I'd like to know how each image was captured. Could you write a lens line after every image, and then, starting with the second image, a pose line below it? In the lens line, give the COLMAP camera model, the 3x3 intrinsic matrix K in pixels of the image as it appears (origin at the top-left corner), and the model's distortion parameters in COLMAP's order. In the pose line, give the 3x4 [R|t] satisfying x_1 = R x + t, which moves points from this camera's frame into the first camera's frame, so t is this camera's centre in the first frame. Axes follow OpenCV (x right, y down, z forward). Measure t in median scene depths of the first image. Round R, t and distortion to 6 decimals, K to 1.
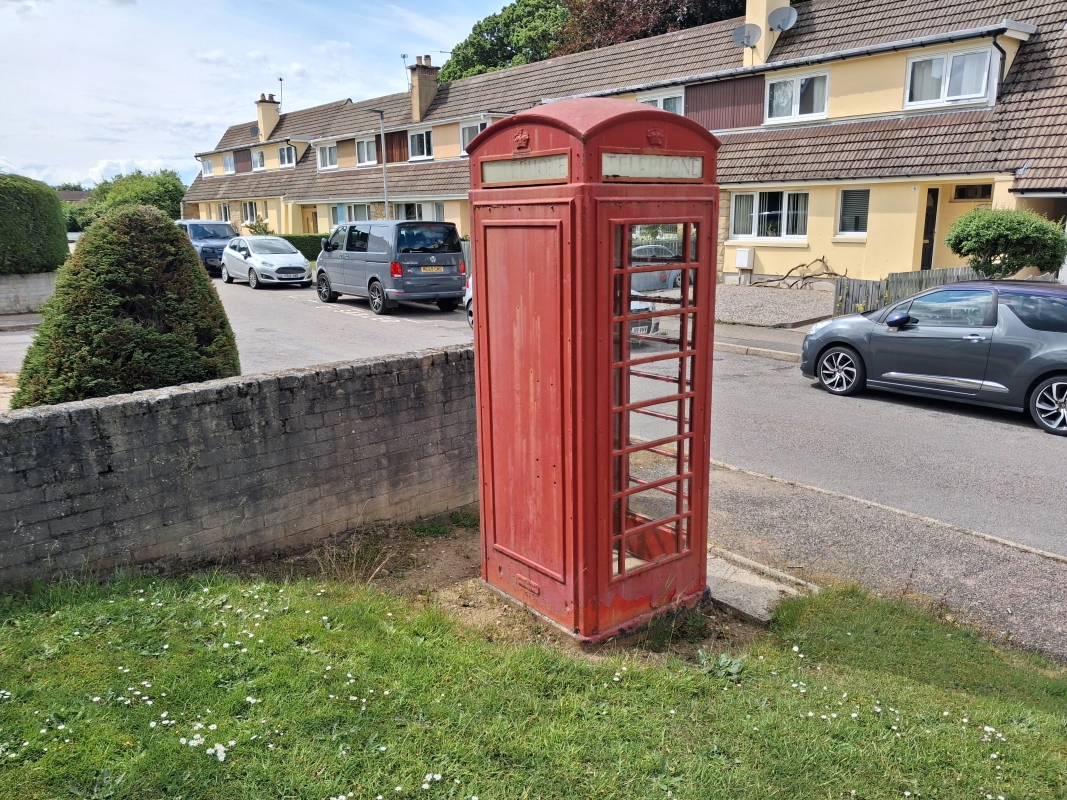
lens RADIAL K [[844.3, 0, 532.9], [0, 844.3, 419.2], [0, 0, 1]] dist [0.003466, 0.000407]
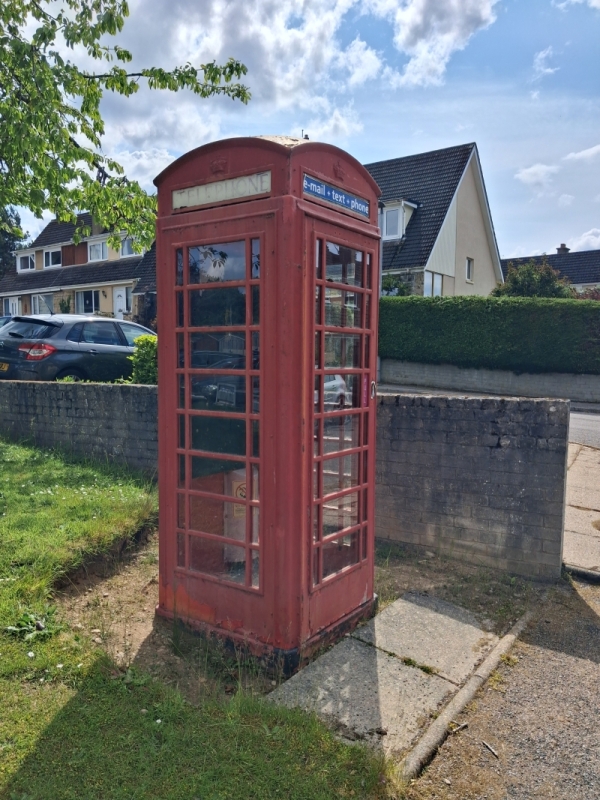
lens RADIAL K [[635.0, 0, 280.7], [0, 635.0, 408.1], [0, 0, 1]] dist [-0.005837, -0.004683]
pose [[0.267311, 0.092766, -0.959135, 0.665552], [-0.239393, 0.970543, 0.027151, -0.048666], [0.933400, 0.222353, 0.281644, 0.621340]]
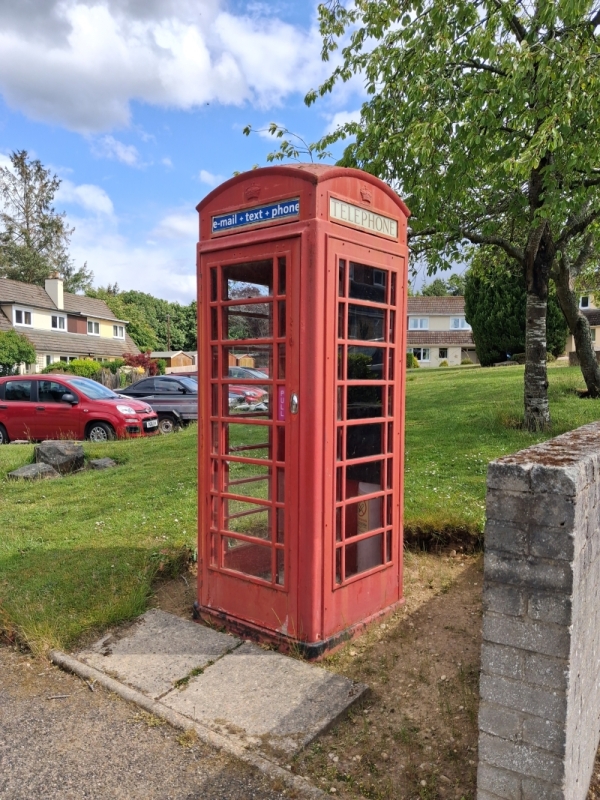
lens RADIAL K [[635.0, 0, 280.7], [0, 635.0, 408.1], [0, 0, 1]] dist [-0.005837, -0.004683]
pose [[-0.984016, 0.021071, -0.176831, 0.192359], [-0.031168, 0.957271, 0.287509, -0.231785], [0.175333, 0.288425, -0.941312, 1.420785]]
